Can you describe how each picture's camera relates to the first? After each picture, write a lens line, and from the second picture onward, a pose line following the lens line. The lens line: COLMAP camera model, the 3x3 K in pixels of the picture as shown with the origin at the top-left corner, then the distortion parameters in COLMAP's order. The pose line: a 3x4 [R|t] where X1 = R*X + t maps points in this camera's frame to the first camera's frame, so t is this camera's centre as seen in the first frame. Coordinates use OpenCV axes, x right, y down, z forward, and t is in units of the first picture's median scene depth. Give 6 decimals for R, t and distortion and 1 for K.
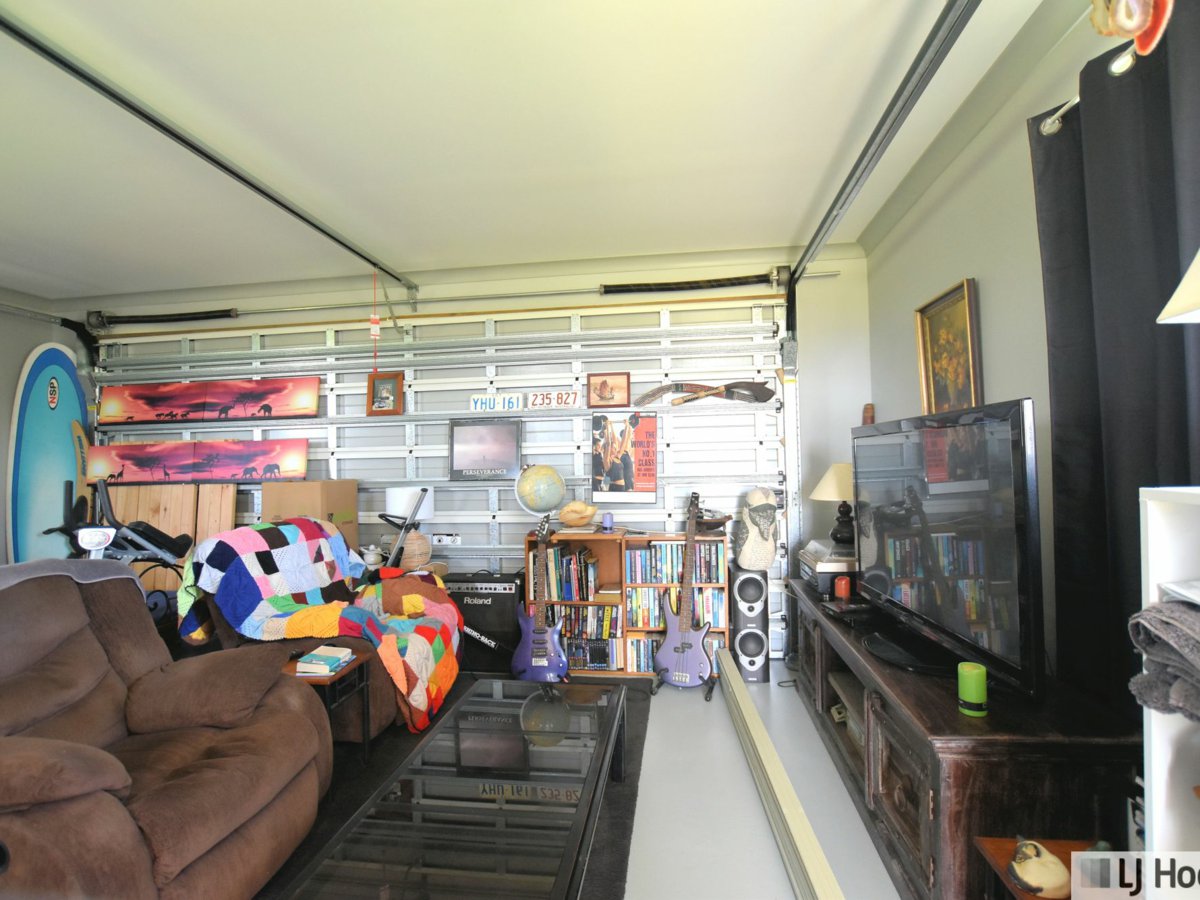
lens RADIAL K [[580.6, 0, 600.0], [0, 580.6, 450.0], [0, 0, 1]] dist [-0.021931, -0.000082]
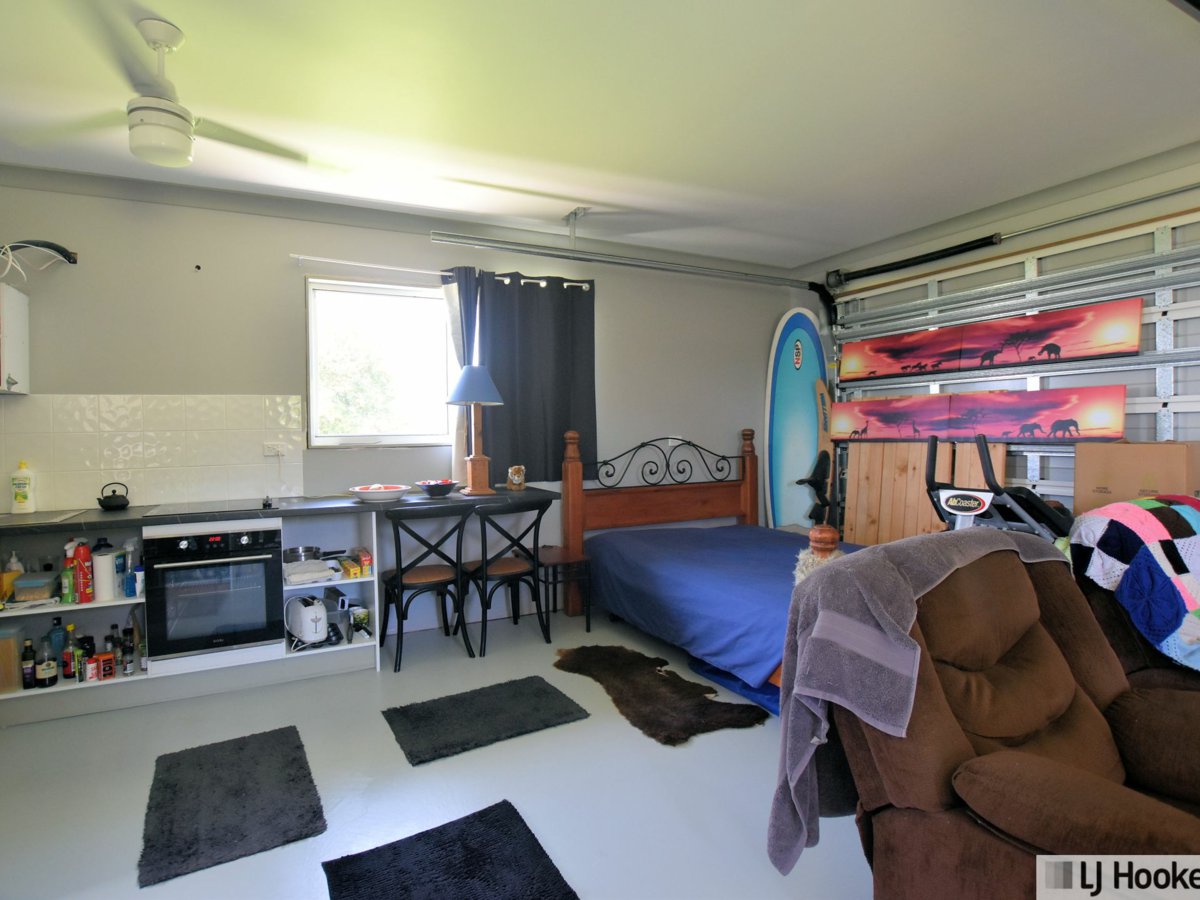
lens RADIAL K [[578.2, 0, 583.4], [0, 578.2, 447.8], [0, 0, 1]] dist [-0.043470, 0.000156]
pose [[0.585327, 0.035389, -0.810025, -0.326825], [0.014591, 0.998425, 0.054163, 0.011913], [0.810666, -0.043522, 0.583889, 0.027475]]
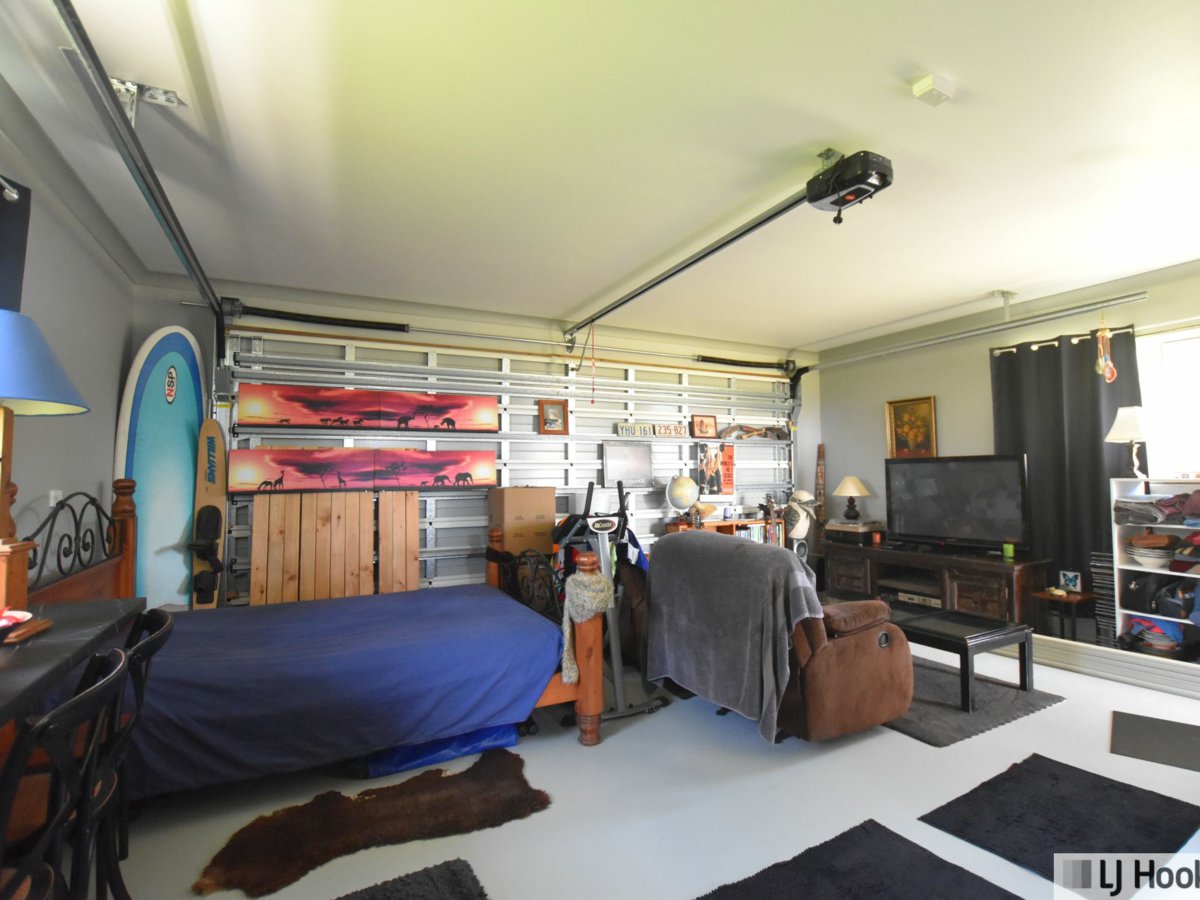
lens RADIAL K [[580.6, 0, 600.0], [0, 580.6, 450.0], [0, 0, 1]] dist [-0.021931, -0.000082]
pose [[0.822479, 0.038911, 0.567463, -0.960605], [-0.018441, 0.998957, -0.041770, 0.021961], [-0.568497, 0.023891, 0.822339, -0.064136]]
